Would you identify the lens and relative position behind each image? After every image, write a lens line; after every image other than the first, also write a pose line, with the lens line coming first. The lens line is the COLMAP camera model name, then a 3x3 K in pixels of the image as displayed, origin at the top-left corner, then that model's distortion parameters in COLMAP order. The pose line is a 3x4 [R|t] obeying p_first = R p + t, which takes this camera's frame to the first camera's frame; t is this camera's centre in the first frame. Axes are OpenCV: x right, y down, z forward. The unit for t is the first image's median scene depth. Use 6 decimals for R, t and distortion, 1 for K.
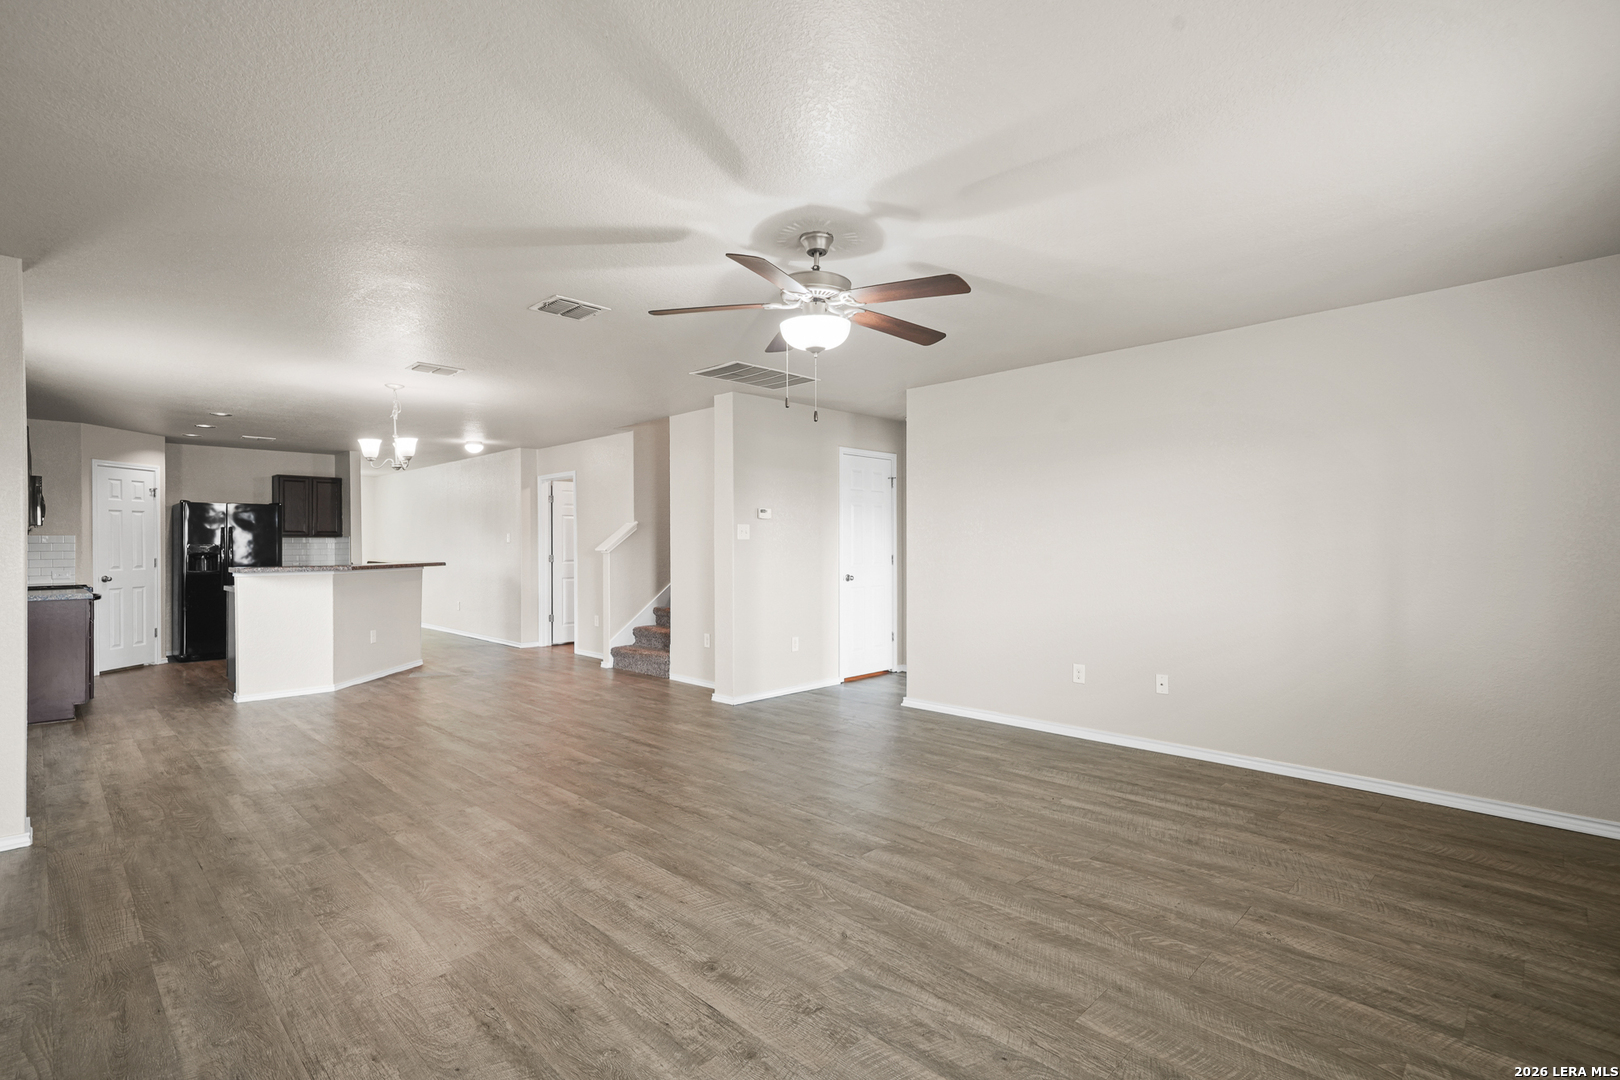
lens RADIAL K [[748.9, 0, 808.4], [0, 748.9, 547.7], [0, 0, 1]] dist [0.005687, 0.007202]
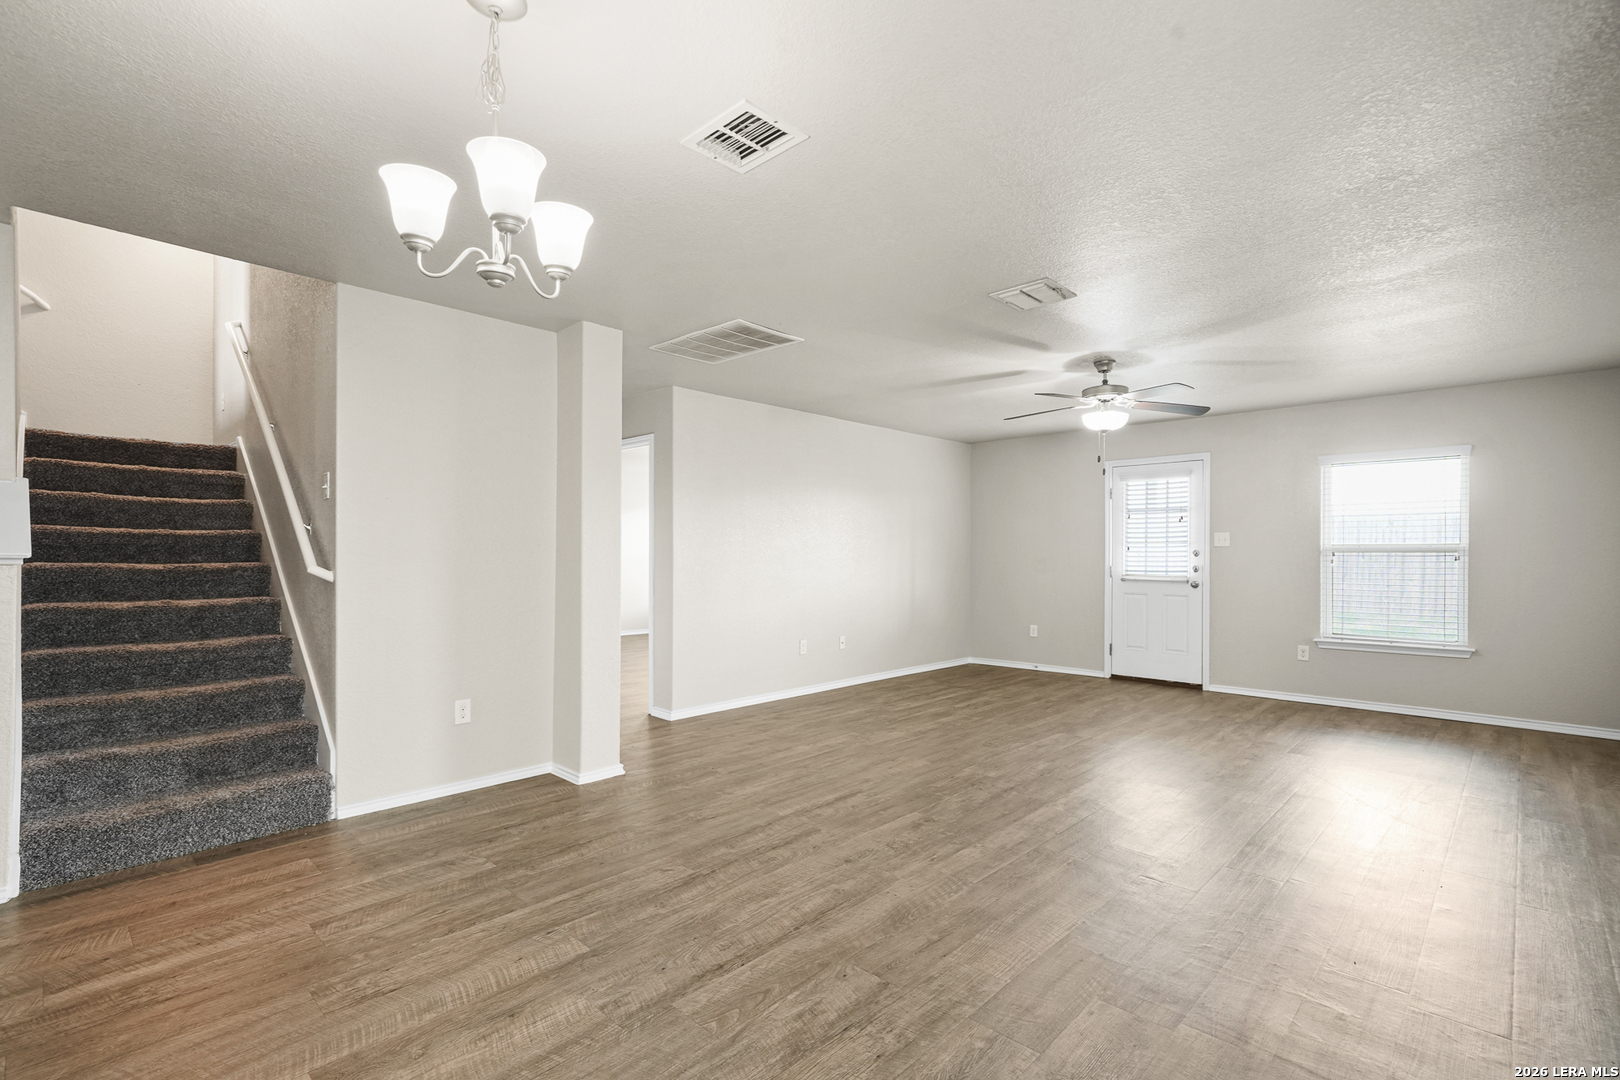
lens RADIAL K [[748.9, 0, 804.9], [0, 748.9, 552.5], [0, 0, 1]] dist [0.005687, 0.007202]
pose [[-0.008710, 0.003923, 0.999954, -1.207448], [-0.000462, 0.999992, -0.003927, 0.005359], [-0.999962, -0.000496, -0.008708, 1.247781]]
